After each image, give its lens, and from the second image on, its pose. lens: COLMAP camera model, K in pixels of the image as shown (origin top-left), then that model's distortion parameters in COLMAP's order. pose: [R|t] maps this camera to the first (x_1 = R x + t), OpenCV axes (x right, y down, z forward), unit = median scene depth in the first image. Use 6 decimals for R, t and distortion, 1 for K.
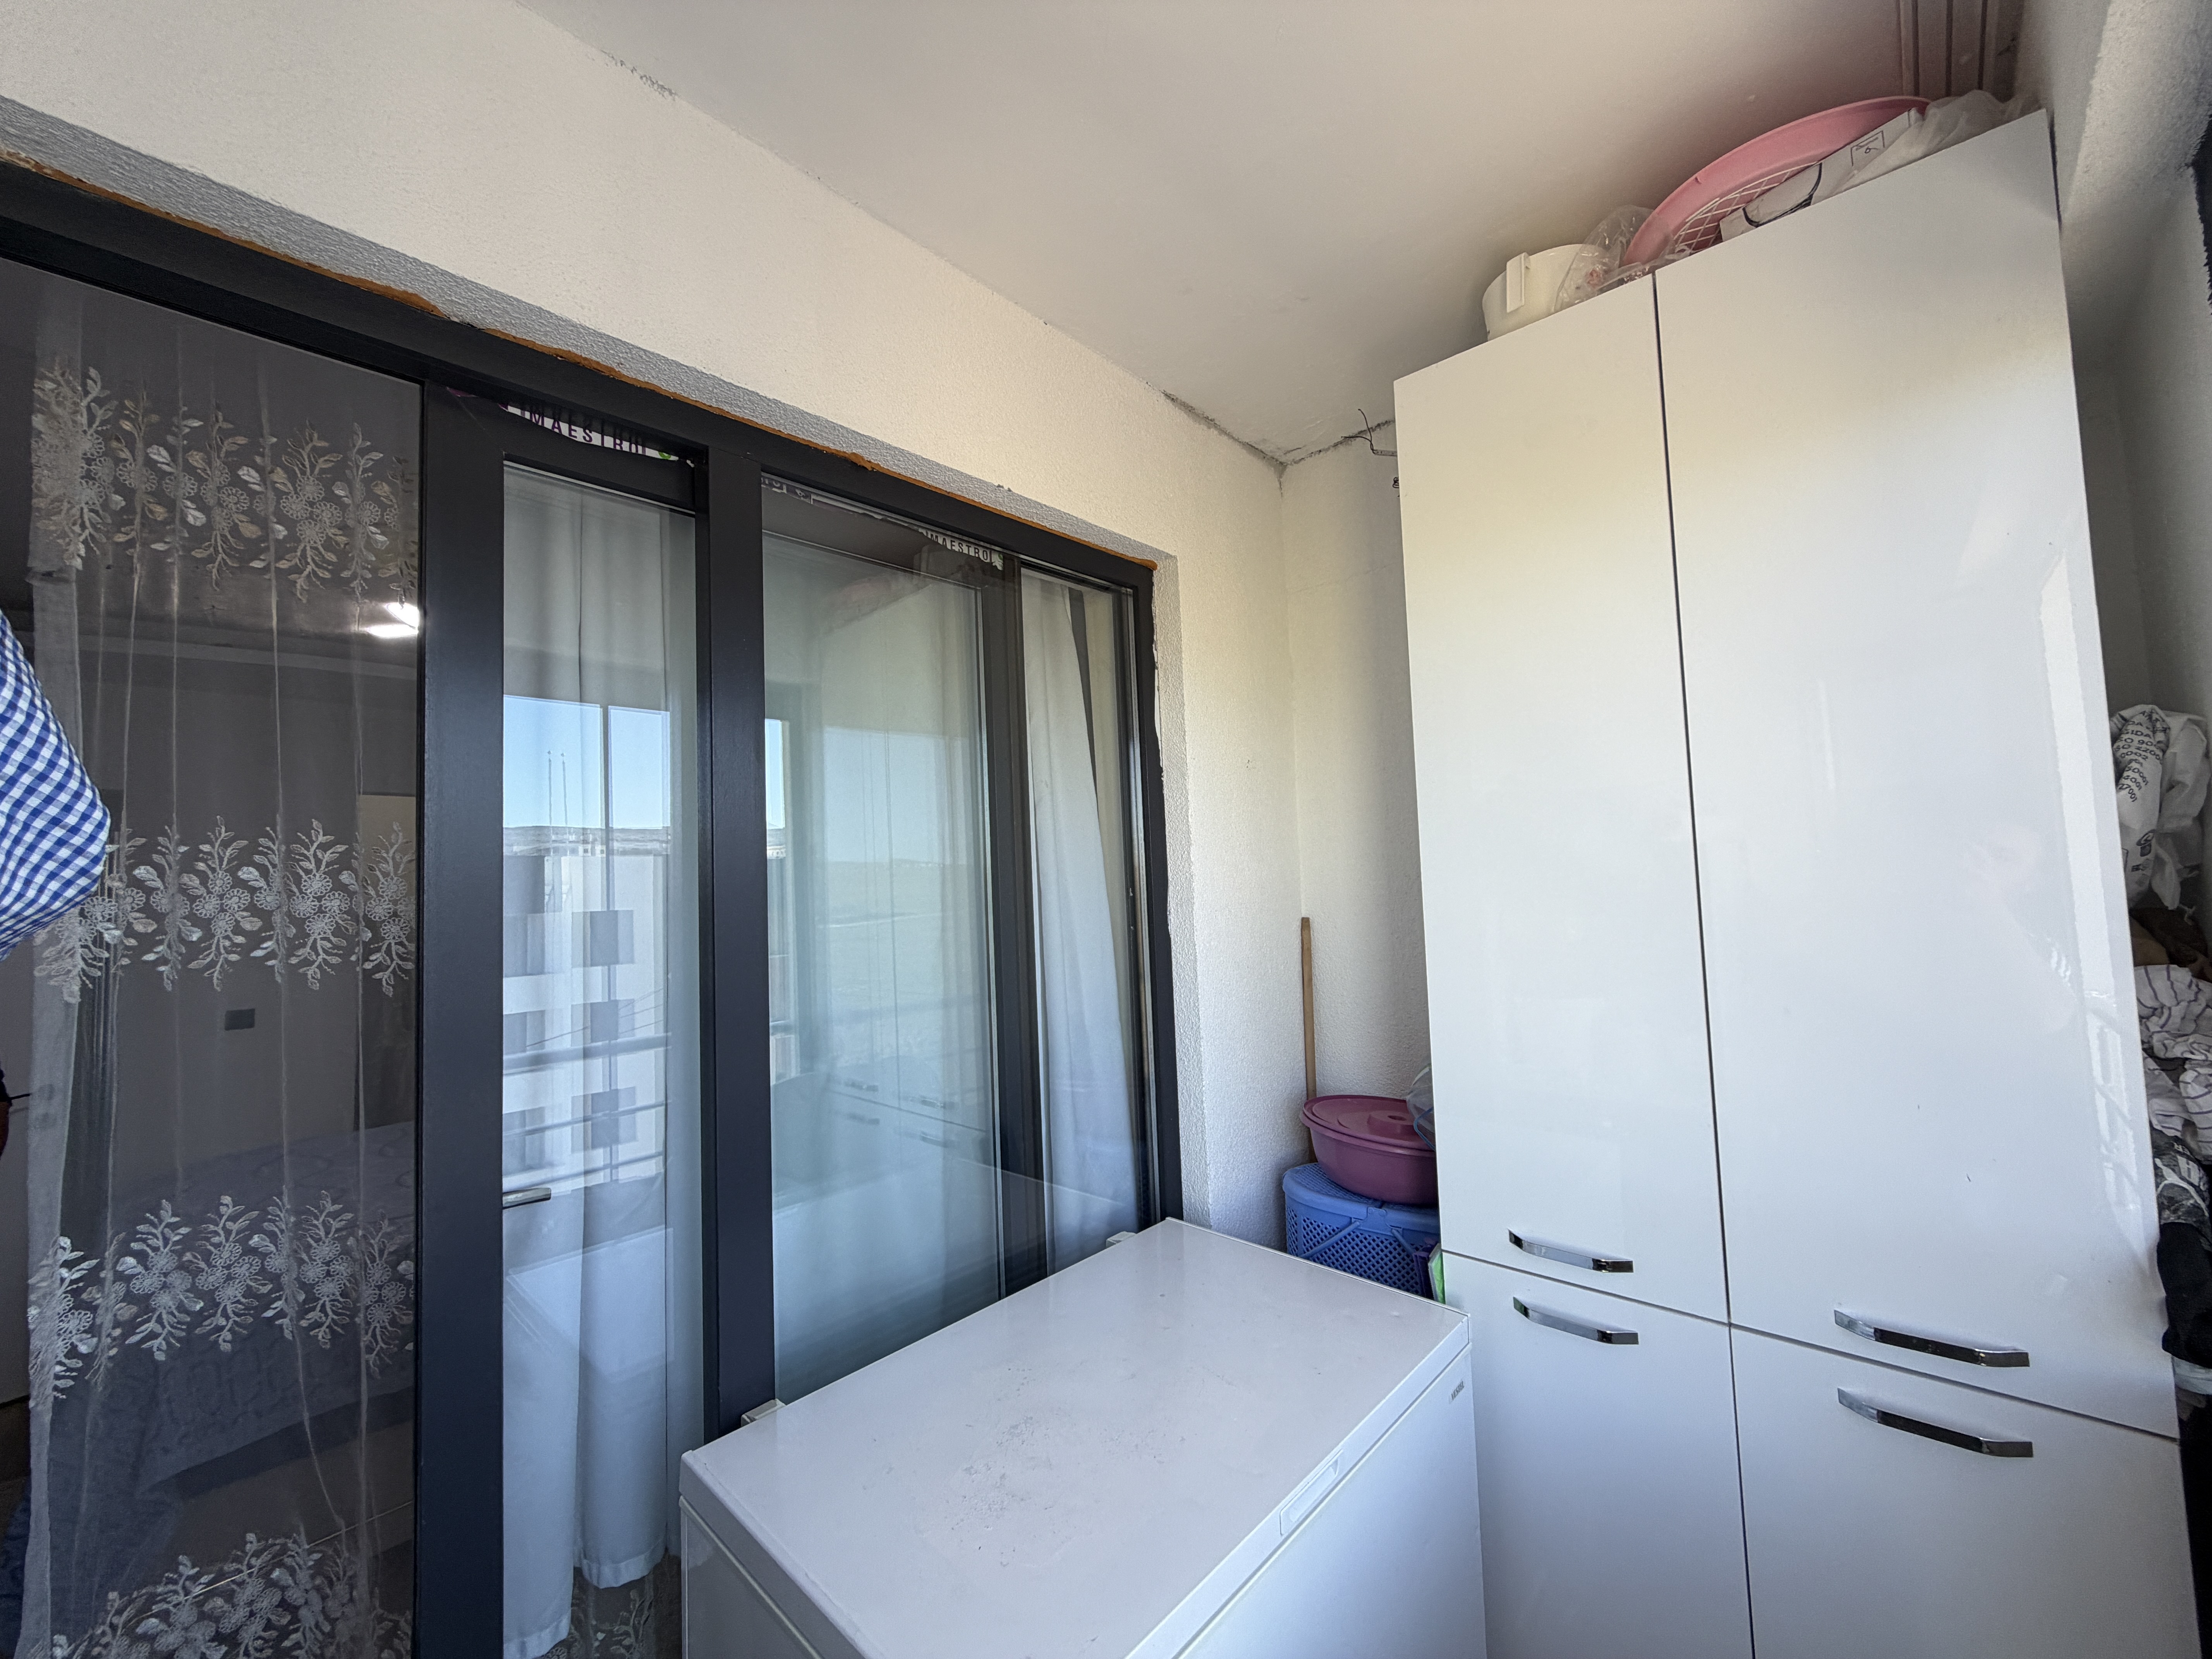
lens RADIAL K [[883.6, 0, 1106.0], [0, 883.6, 829.5], [0, 0, 1]] dist [0.023055, 0.000007]
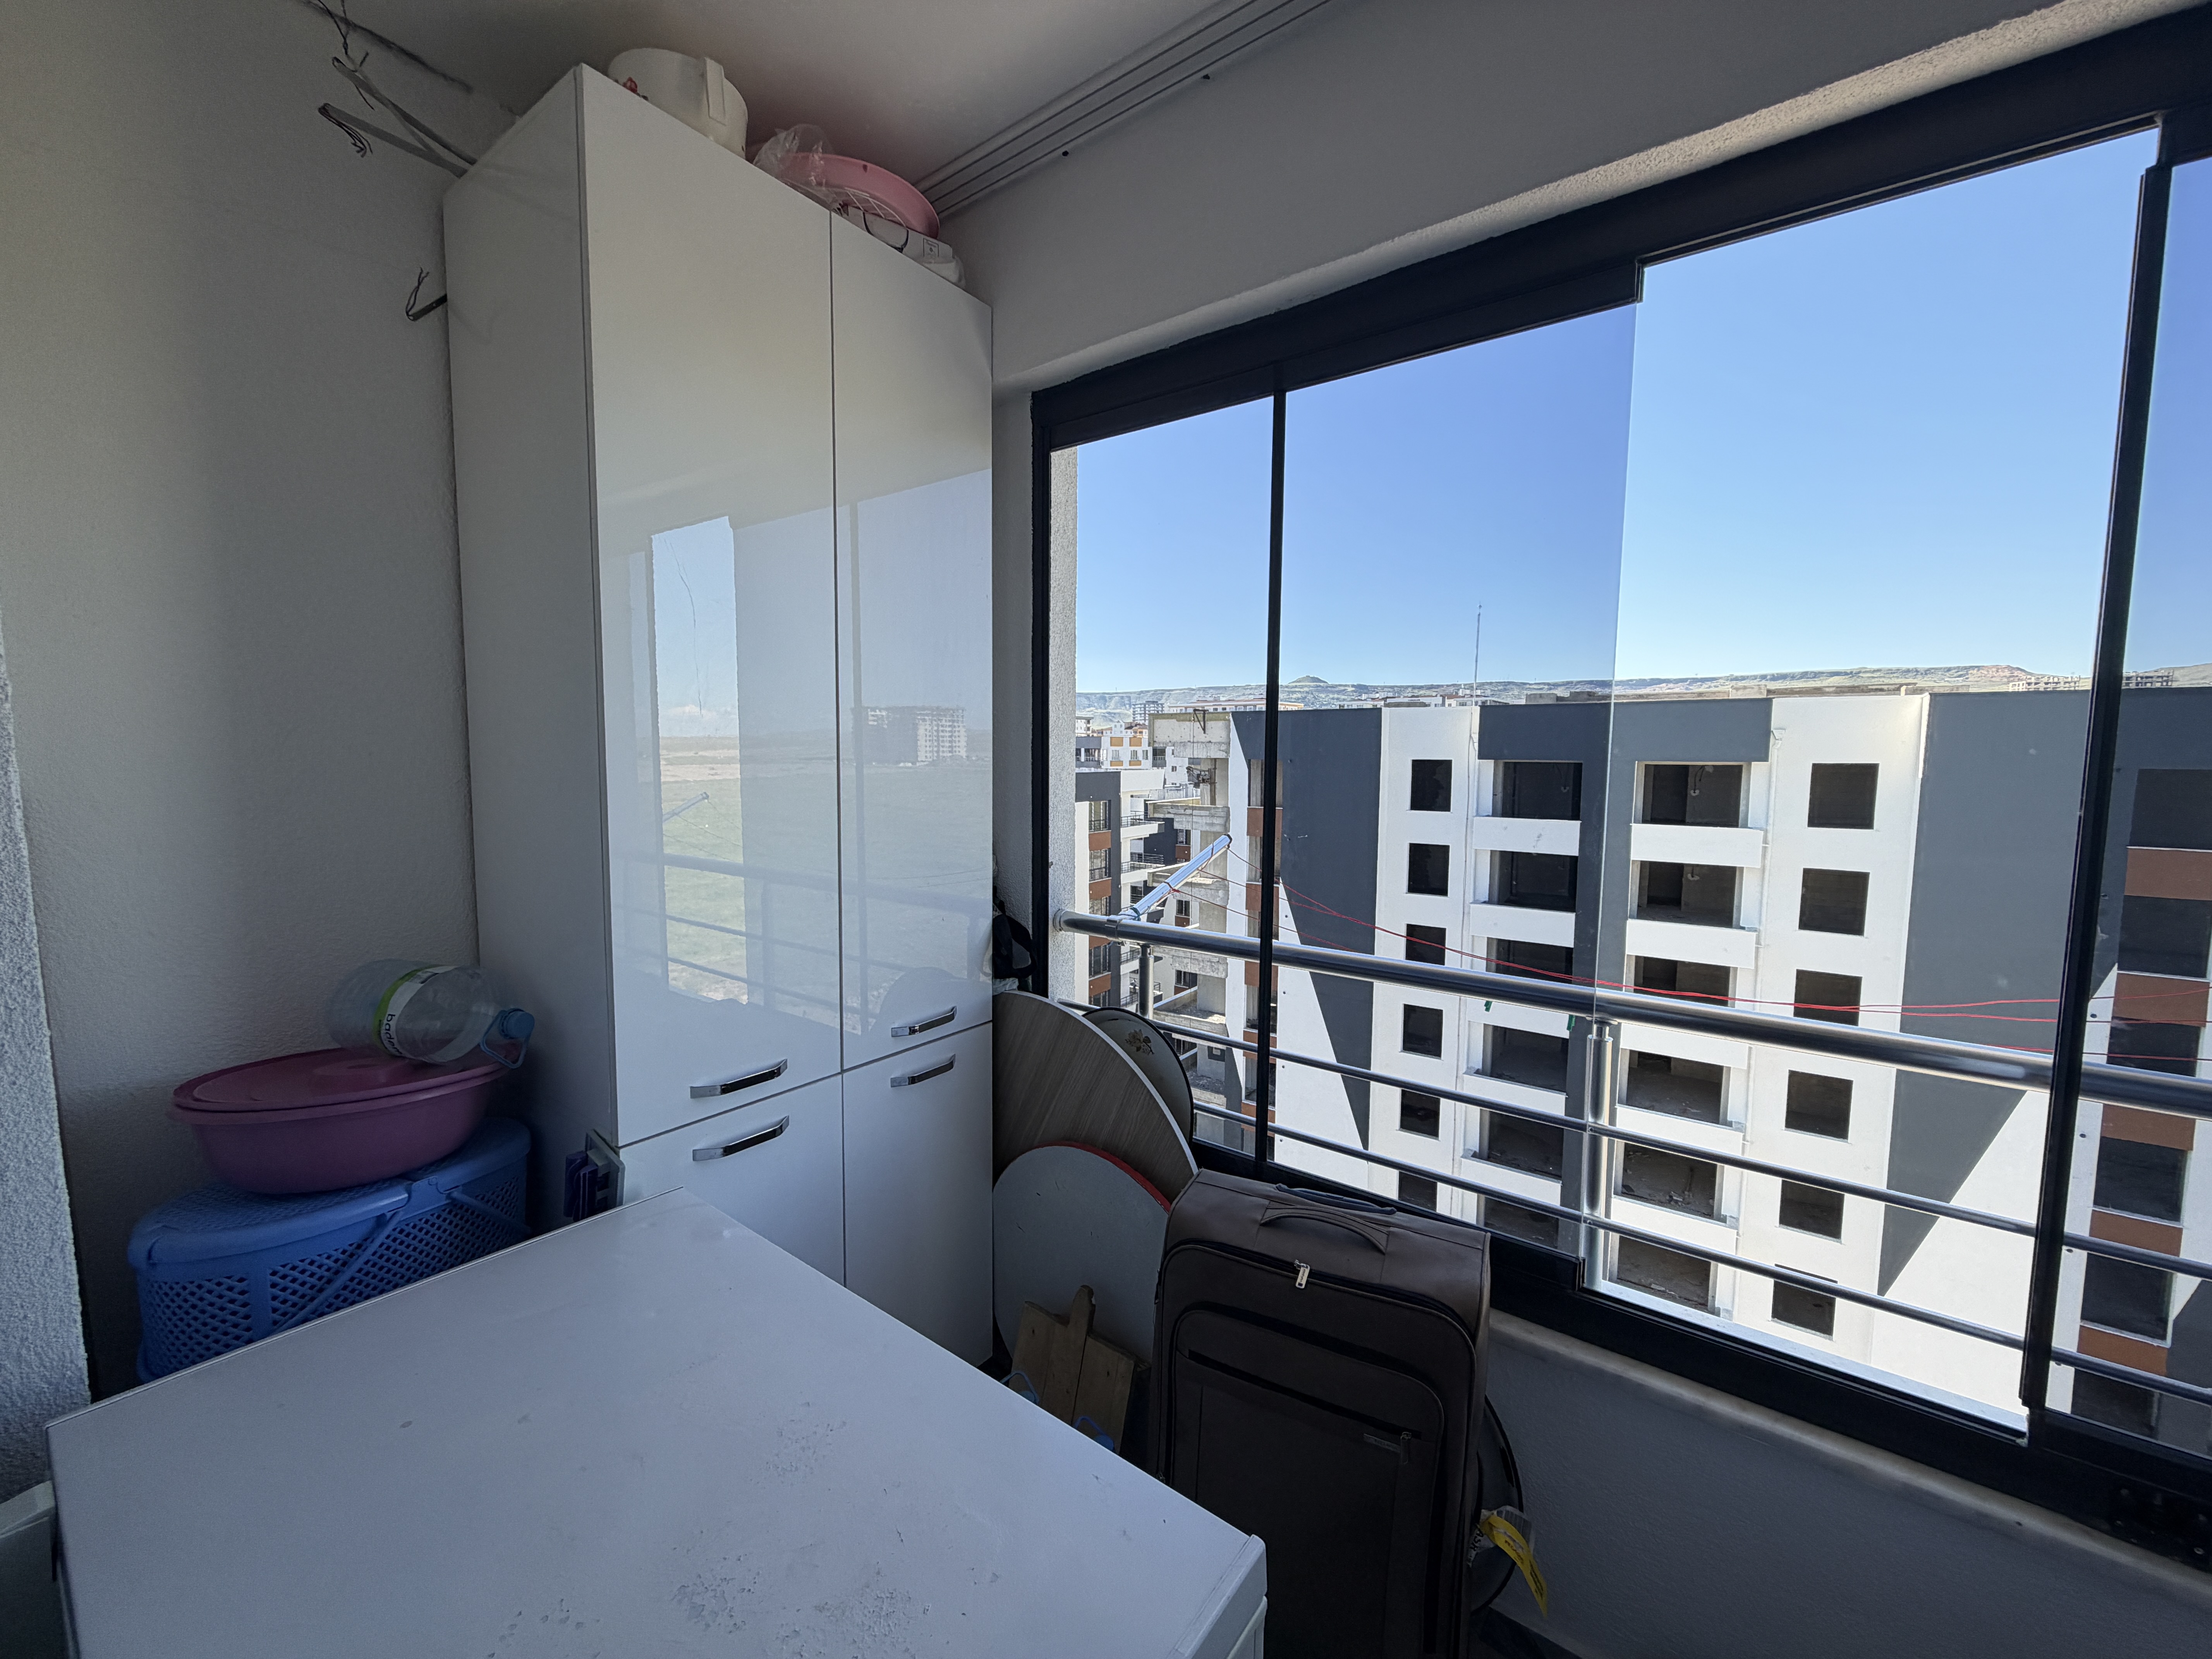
lens RADIAL K [[882.6, 0, 1102.2], [0, 882.6, 828.0], [0, 0, 1]] dist [0.000563, 0.000200]
pose [[-0.098741, -0.038332, 0.994375, -0.622381], [-0.057348, 0.997816, 0.032770, 0.125924], [-0.993459, -0.053789, -0.100724, 0.765954]]
